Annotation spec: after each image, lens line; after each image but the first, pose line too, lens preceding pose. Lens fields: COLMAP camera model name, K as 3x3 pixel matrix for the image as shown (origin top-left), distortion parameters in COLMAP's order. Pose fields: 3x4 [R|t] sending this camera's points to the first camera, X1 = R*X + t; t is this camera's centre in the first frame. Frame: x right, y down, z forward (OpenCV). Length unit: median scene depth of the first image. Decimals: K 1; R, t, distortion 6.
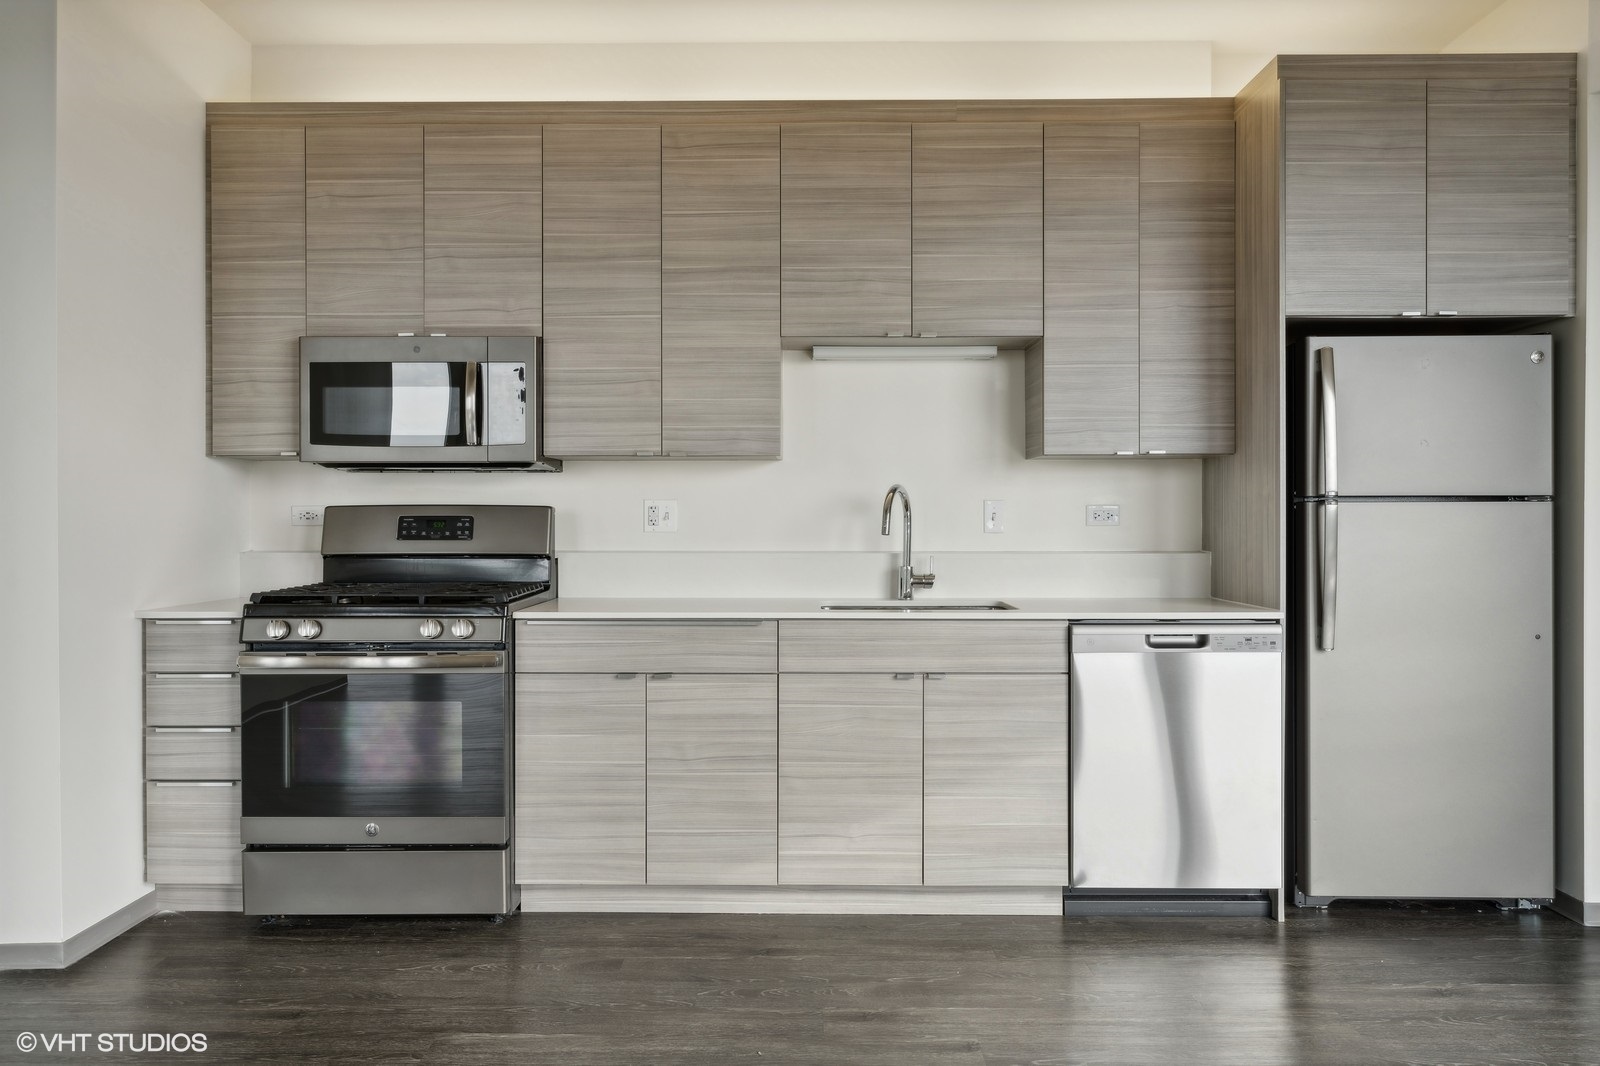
lens RADIAL K [[1196.7, 0, 802.8], [0, 1196.7, 516.2], [0, 0, 1]] dist [0.001784, 0.003197]
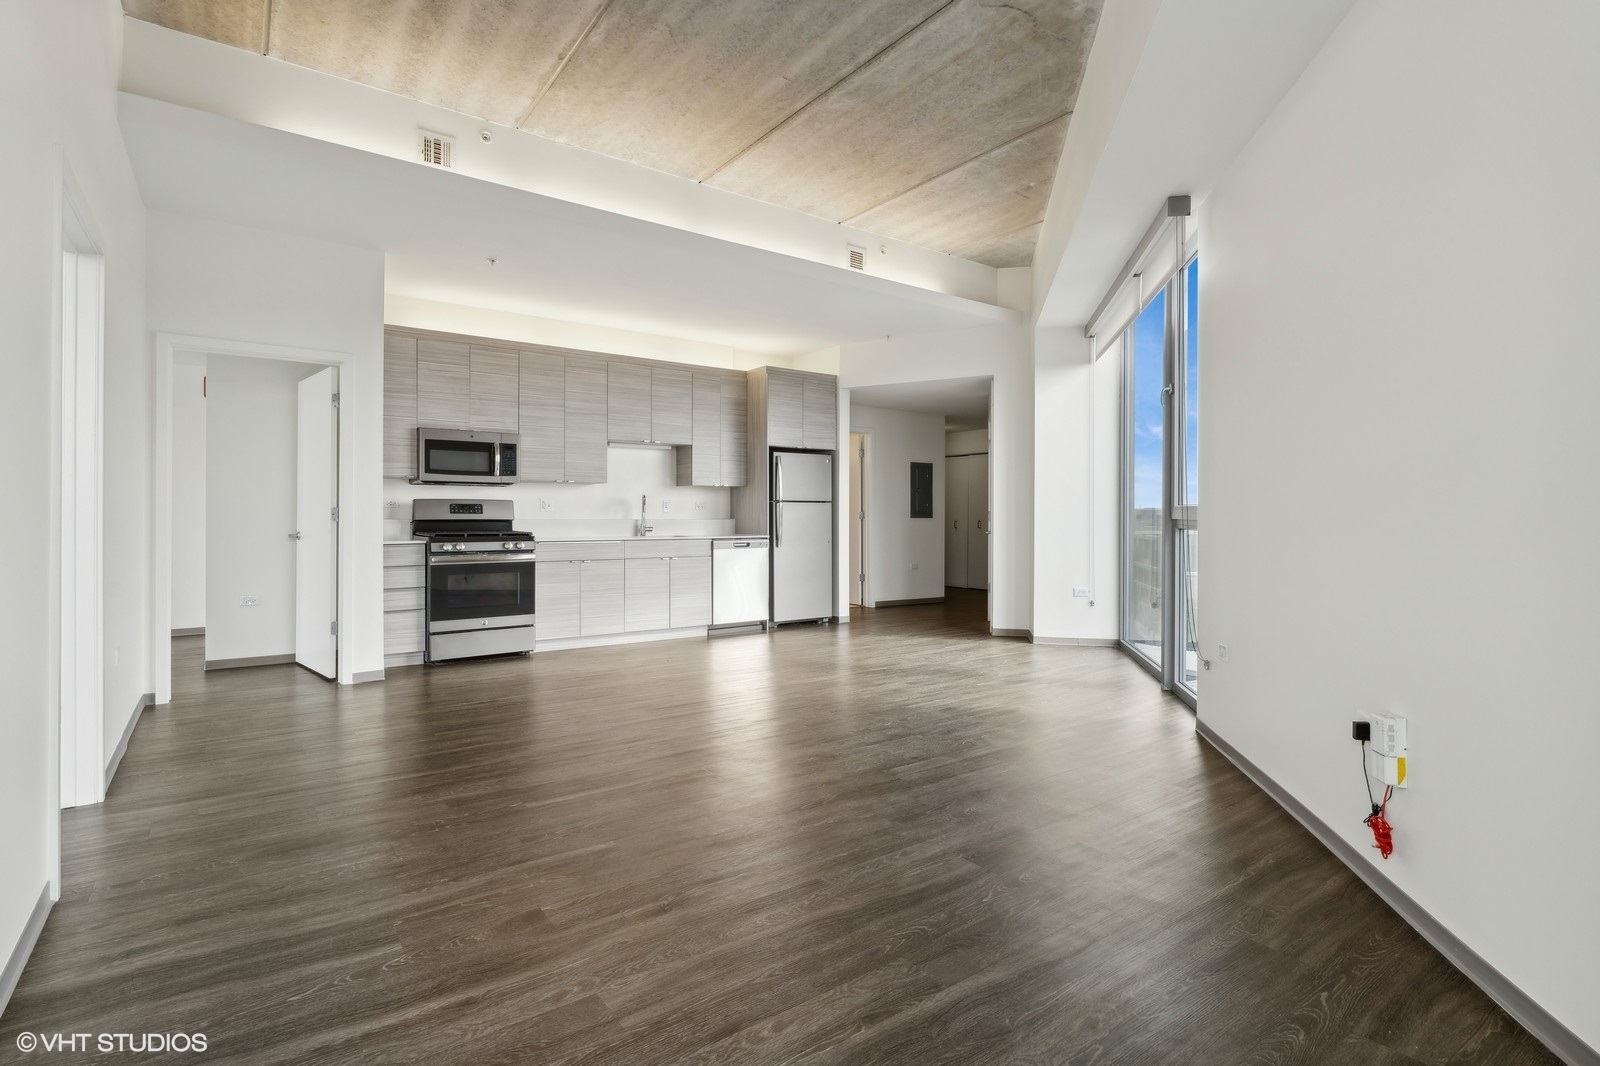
lens RADIAL K [[760.9, 0, 800.0], [0, 760.9, 533.0], [0, 0, 1]] dist [-0.002497, -0.000121]
pose [[0.797743, -0.011694, 0.602885, -0.764622], [0.002493, 0.999867, 0.016096, 0.038659], [-0.602993, -0.011337, 0.797666, -0.697650]]
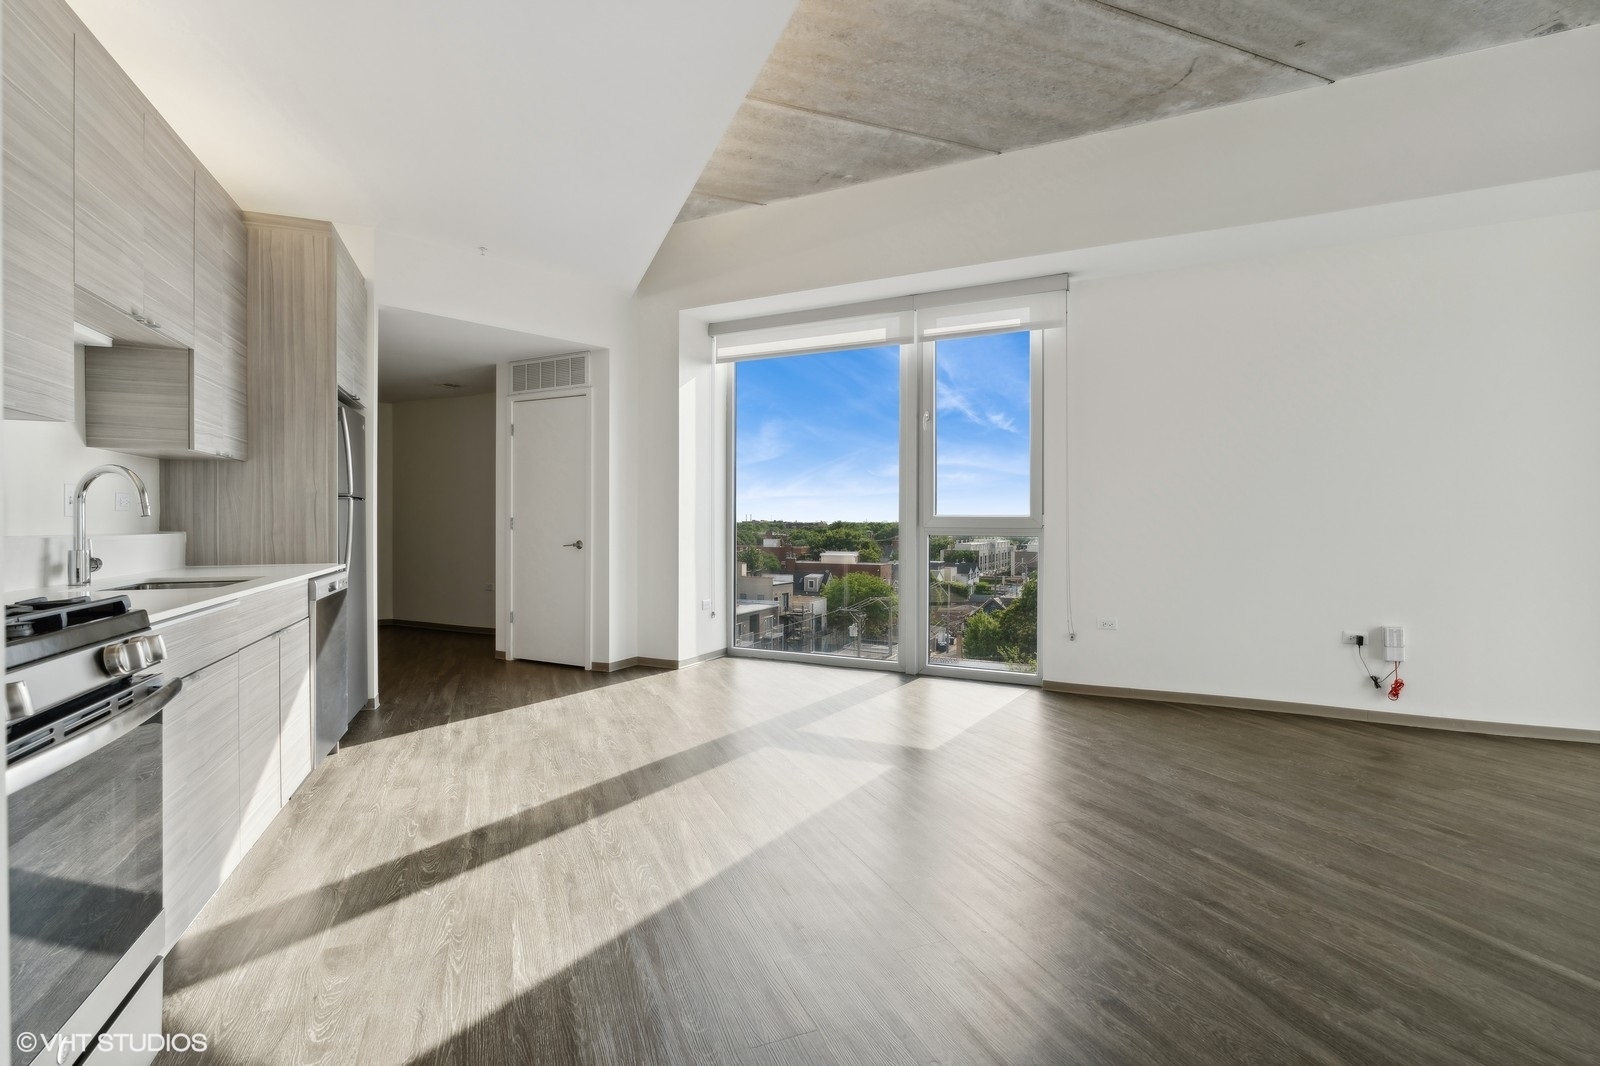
lens RADIAL K [[742.2, 0, 800.0], [0, 742.2, 533.0], [0, 0, 1]] dist [0.016320, 0.000193]
pose [[-0.374540, -0.012757, 0.927123, -0.757486], [0.004440, 0.999869, 0.015552, 0.024396], [-0.927200, 0.009941, -0.374435, 0.776043]]
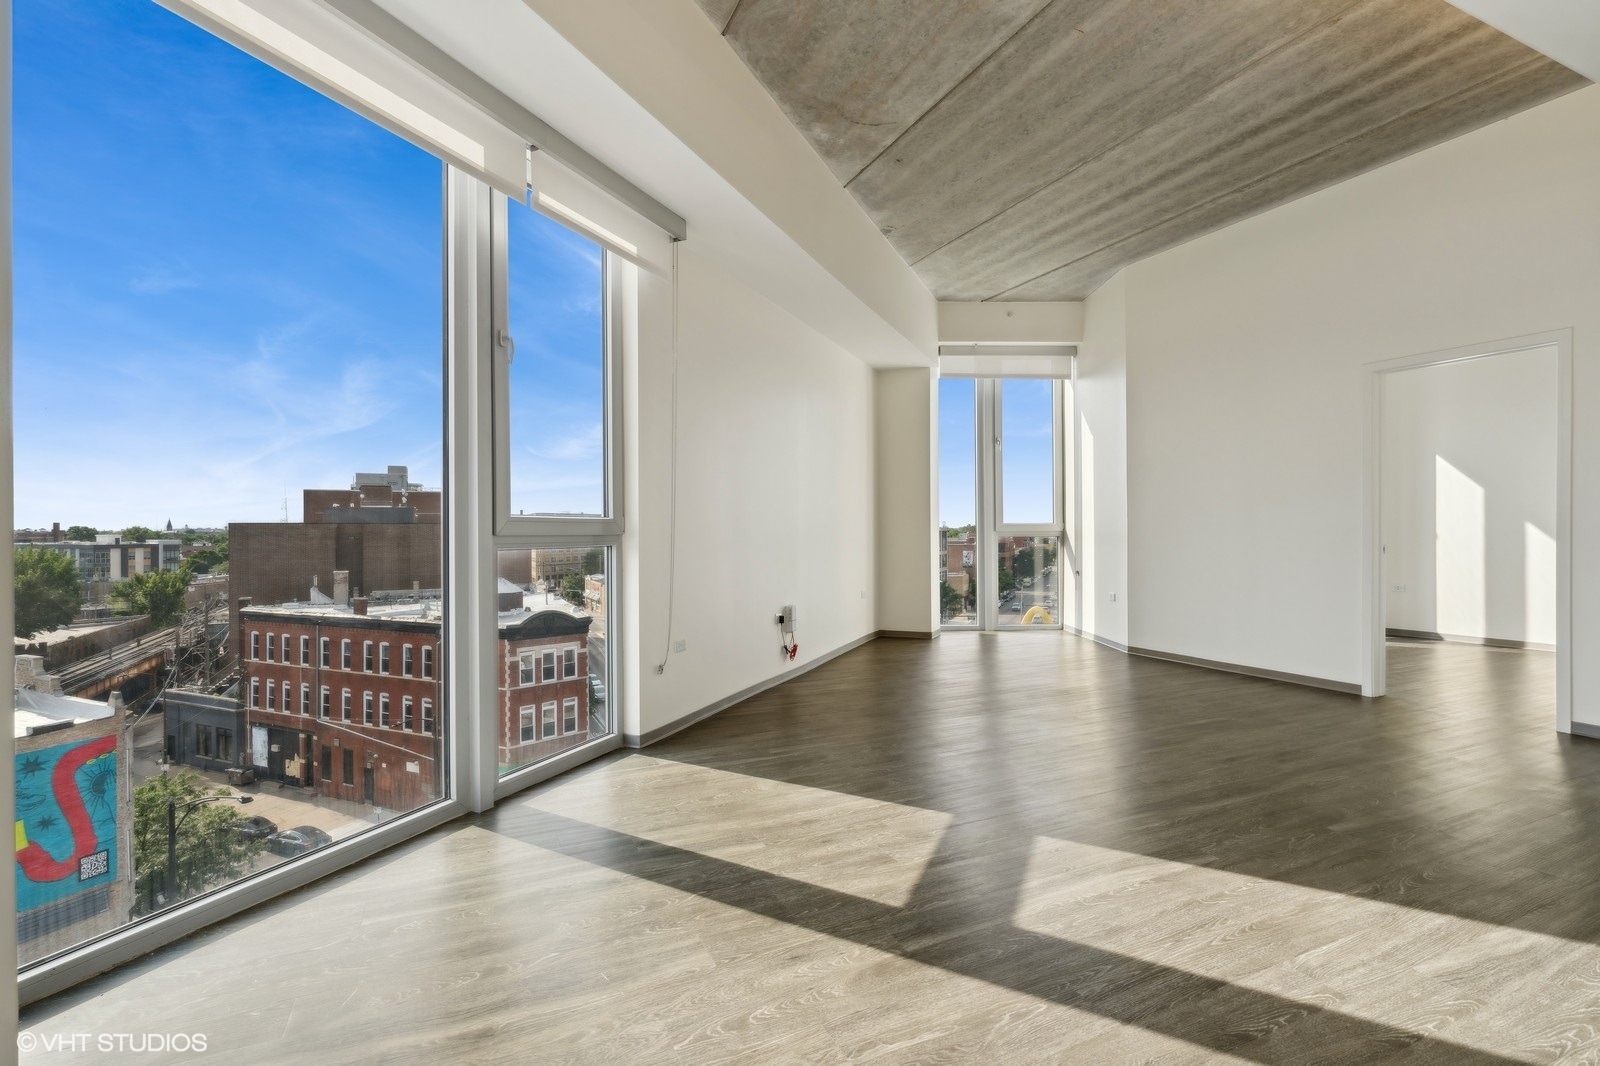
lens RADIAL K [[742.2, 0, 800.0], [0, 742.2, 533.0], [0, 0, 1]] dist [0.016320, 0.000193]
pose [[-0.898796, -0.000709, -0.438367, 0.601253], [-0.002826, 0.999987, 0.004177, 0.036019], [0.438359, 0.004993, -0.898786, 0.871961]]
